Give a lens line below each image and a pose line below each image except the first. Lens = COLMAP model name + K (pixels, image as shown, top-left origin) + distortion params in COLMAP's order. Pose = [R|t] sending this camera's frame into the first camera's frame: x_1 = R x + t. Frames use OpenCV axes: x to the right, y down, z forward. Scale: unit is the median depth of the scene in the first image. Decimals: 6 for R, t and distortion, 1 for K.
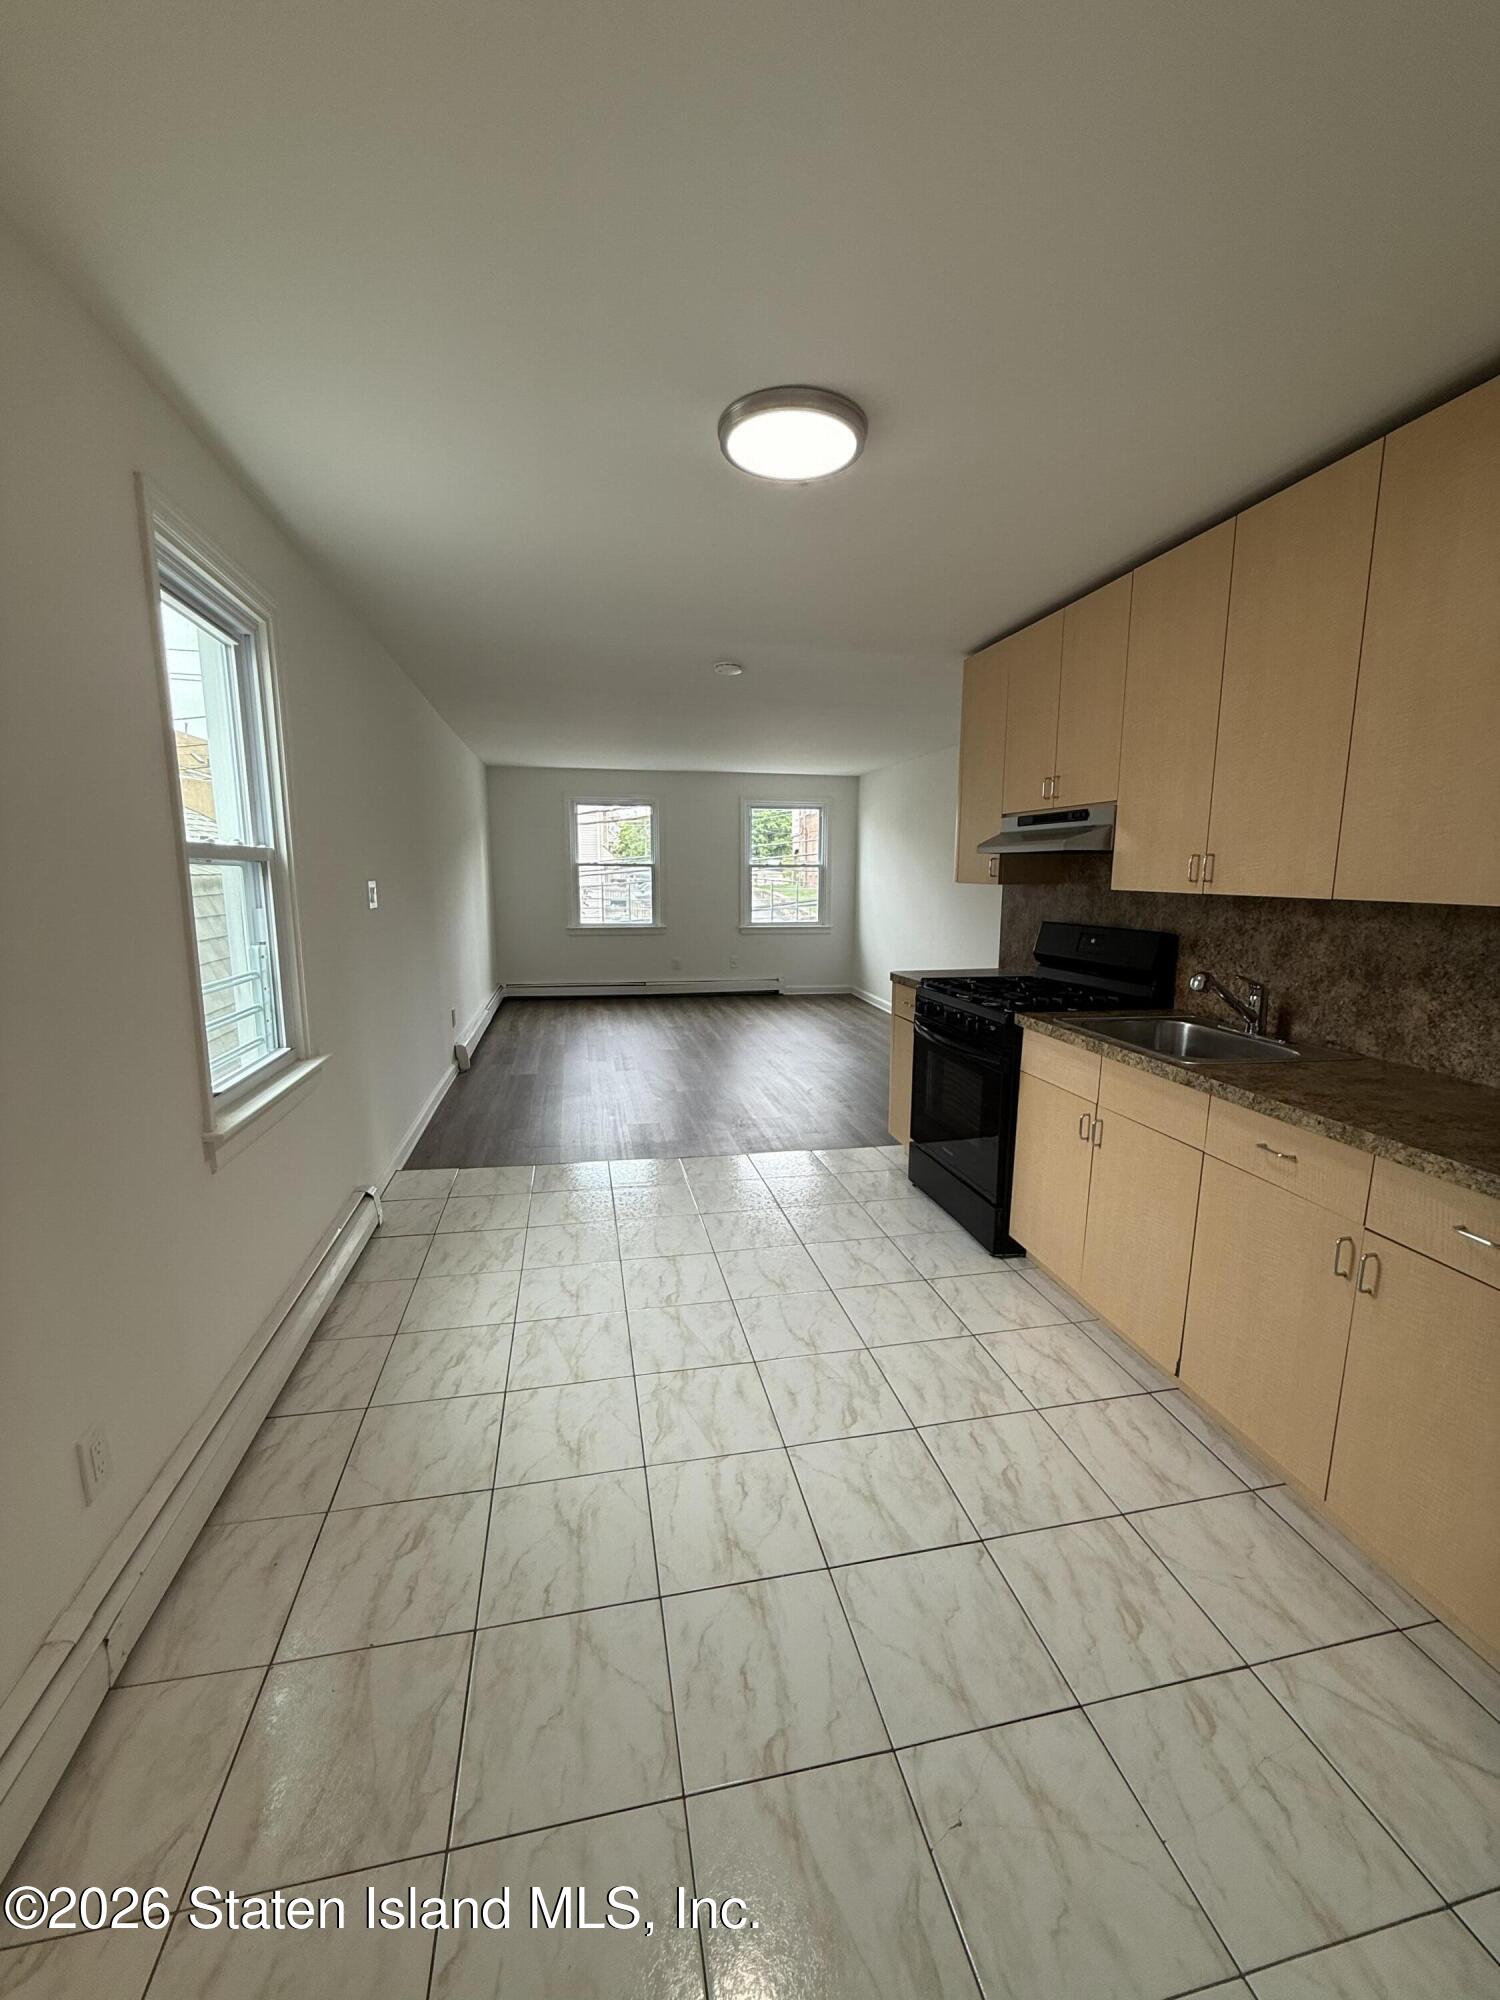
lens RADIAL K [[795.7, 0, 742.9], [0, 795.7, 998.8], [0, 0, 1]] dist [0.001547, 0.000294]
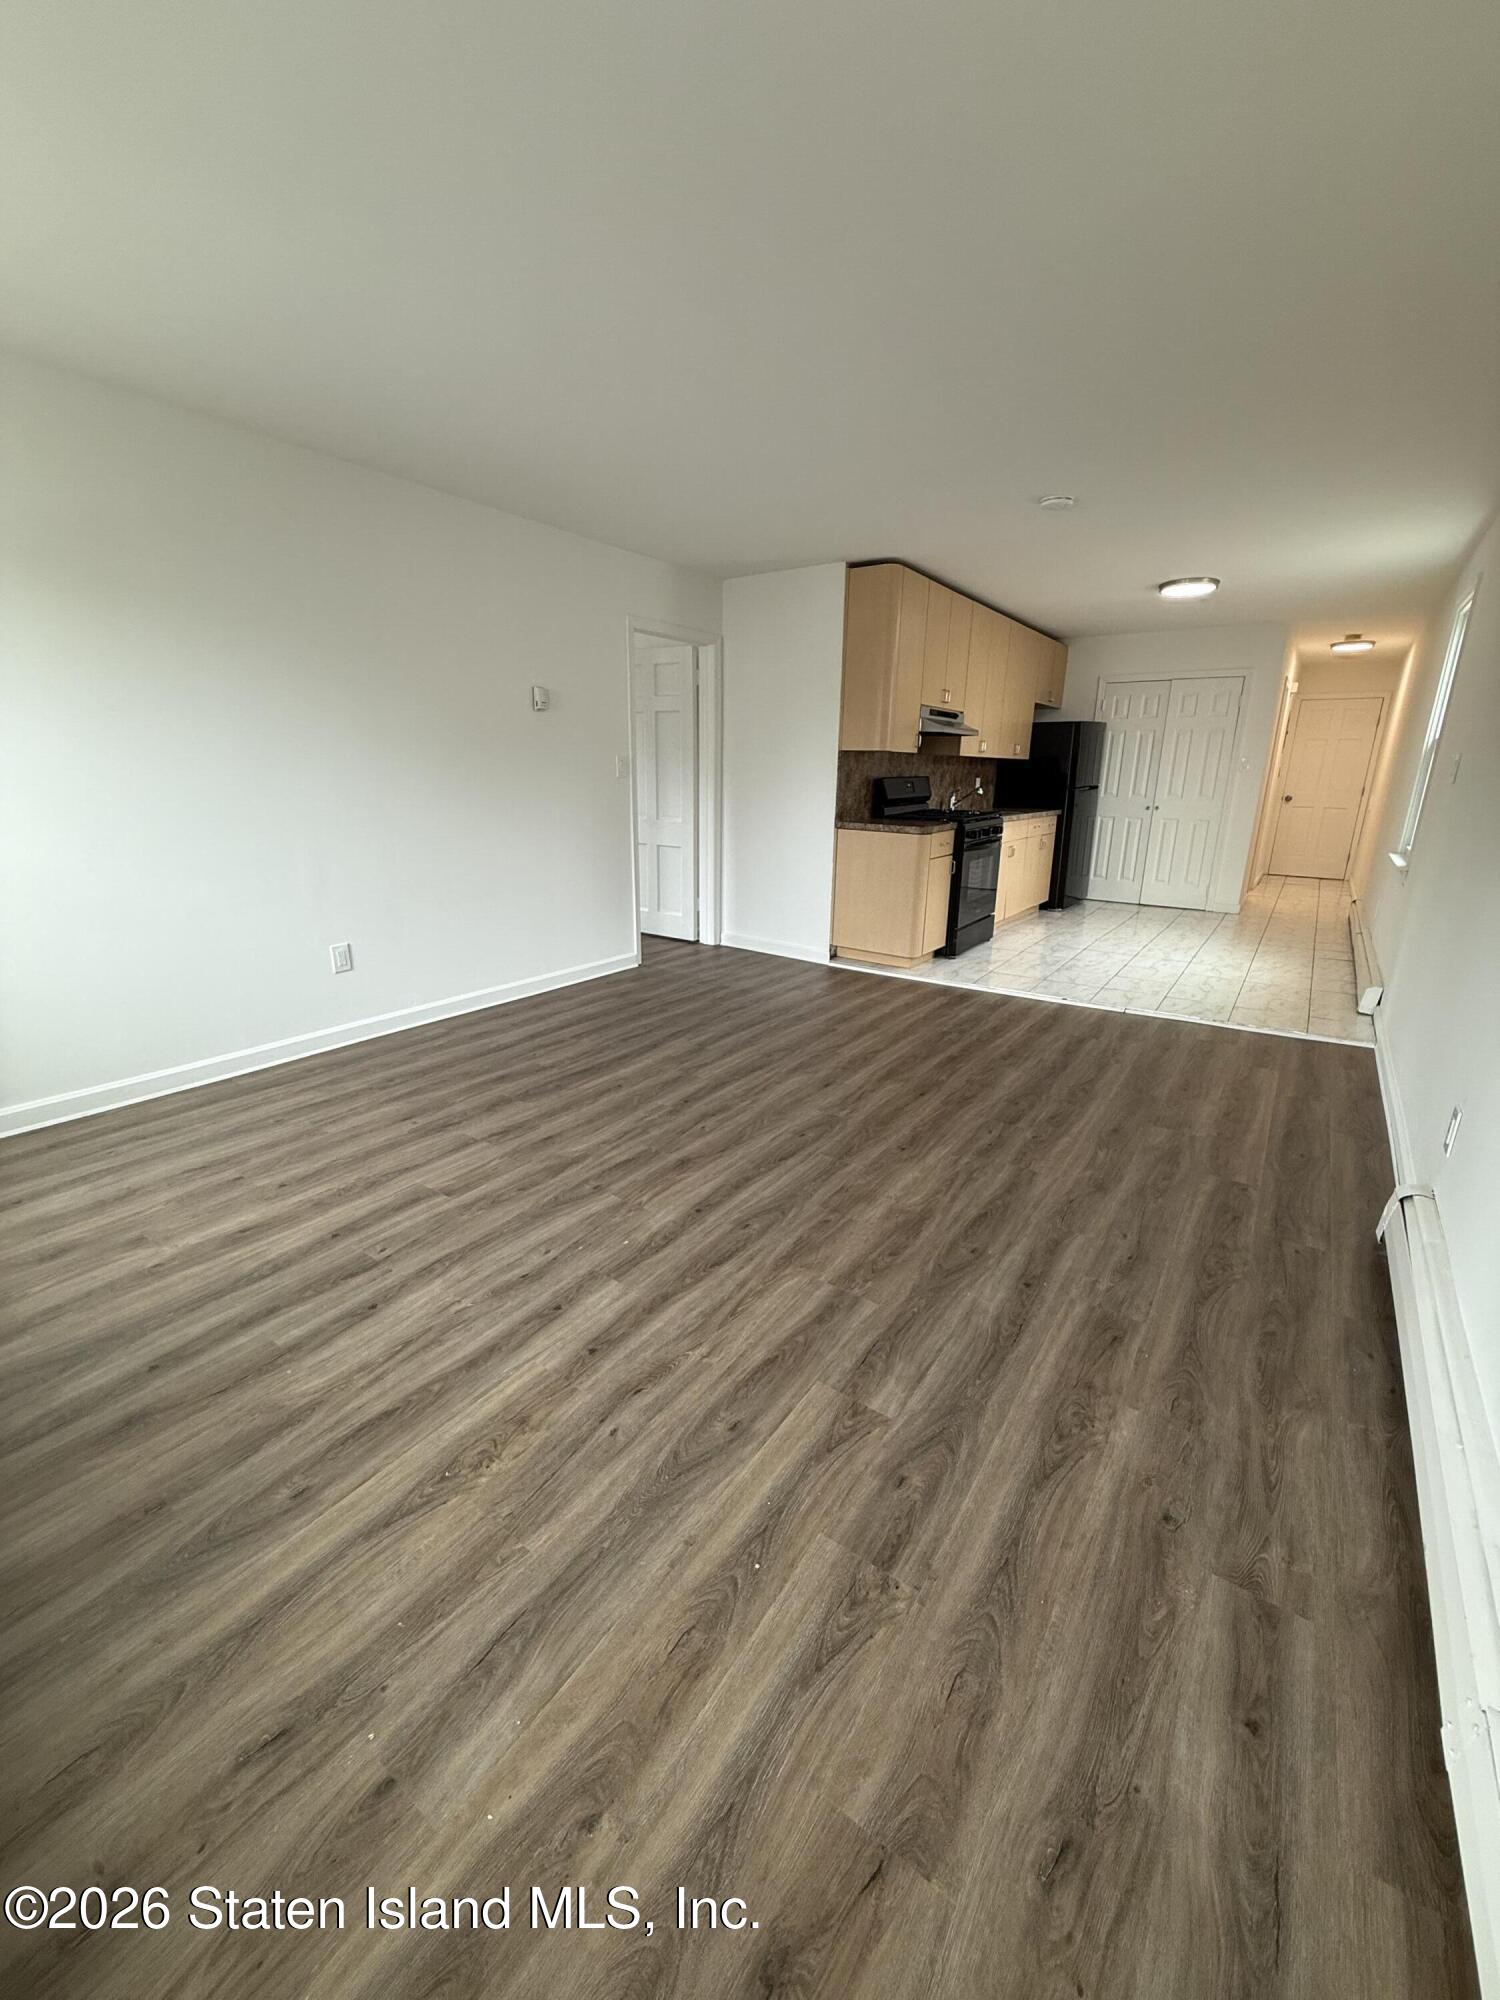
lens RADIAL K [[795.7, 0, 742.9], [0, 795.7, 998.8], [0, 0, 1]] dist [0.001547, 0.000294]
pose [[-0.678615, -0.222275, 0.700054, -0.249375], [0.099638, 0.916441, 0.387566, -0.136448], [-0.727705, 0.332760, -0.599764, 0.938855]]
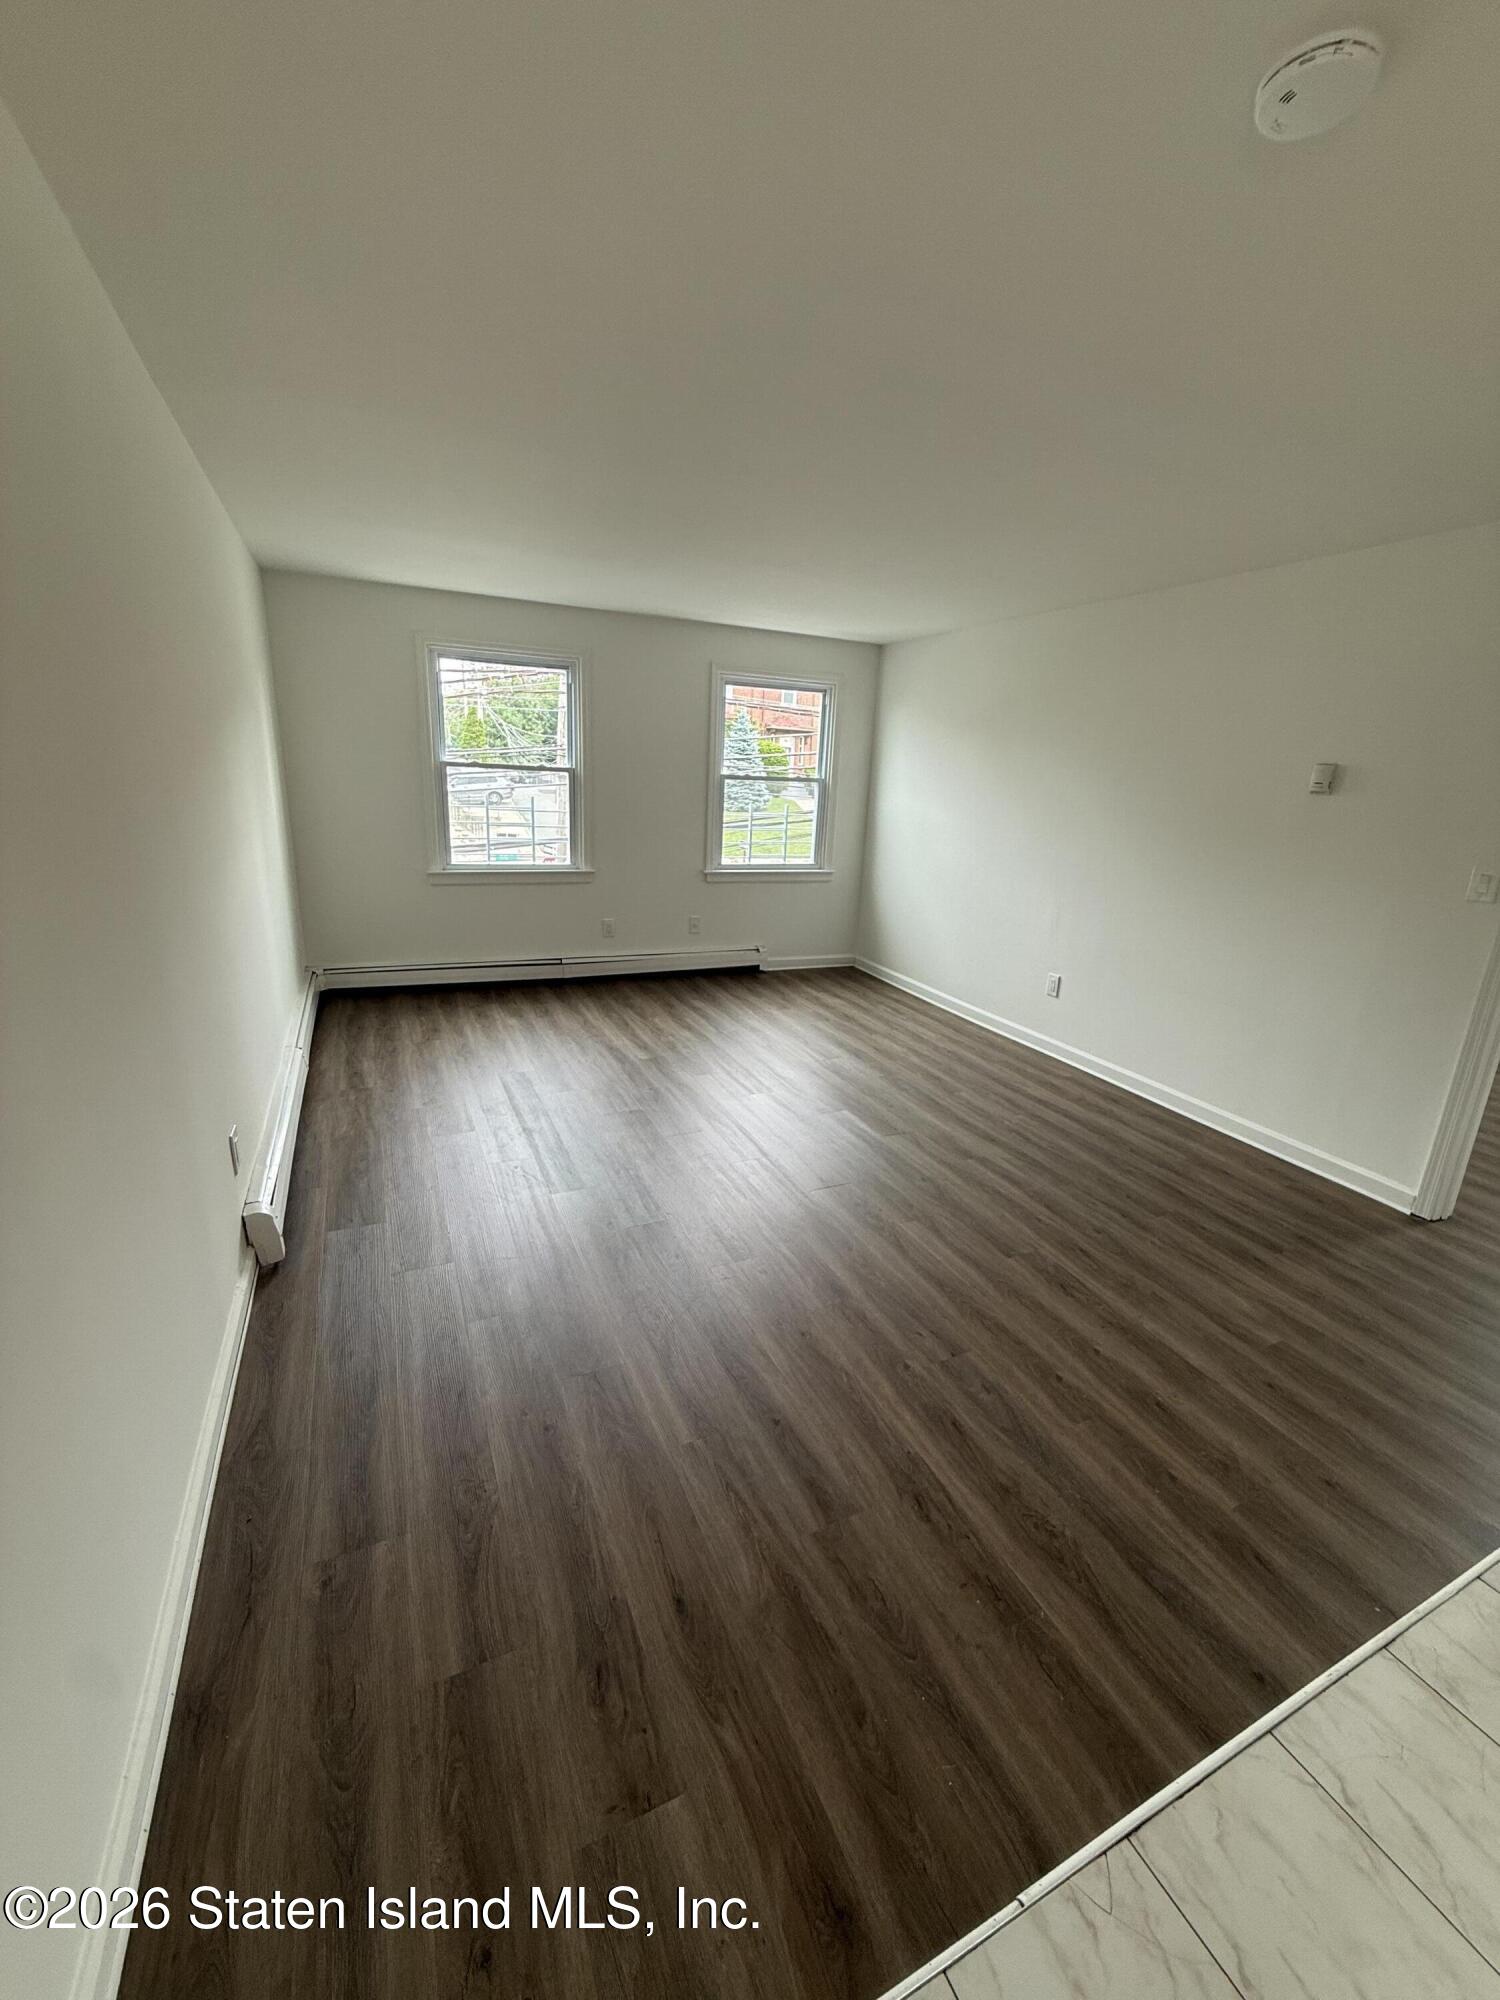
lens RADIAL K [[795.7, 0, 742.9], [0, 795.7, 998.8], [0, 0, 1]] dist [0.001547, 0.000294]
pose [[0.973325, -0.023207, 0.228252, -0.128098], [-0.004693, 0.992649, 0.120936, -0.067016], [-0.229381, -0.118782, 0.966062, 0.352881]]
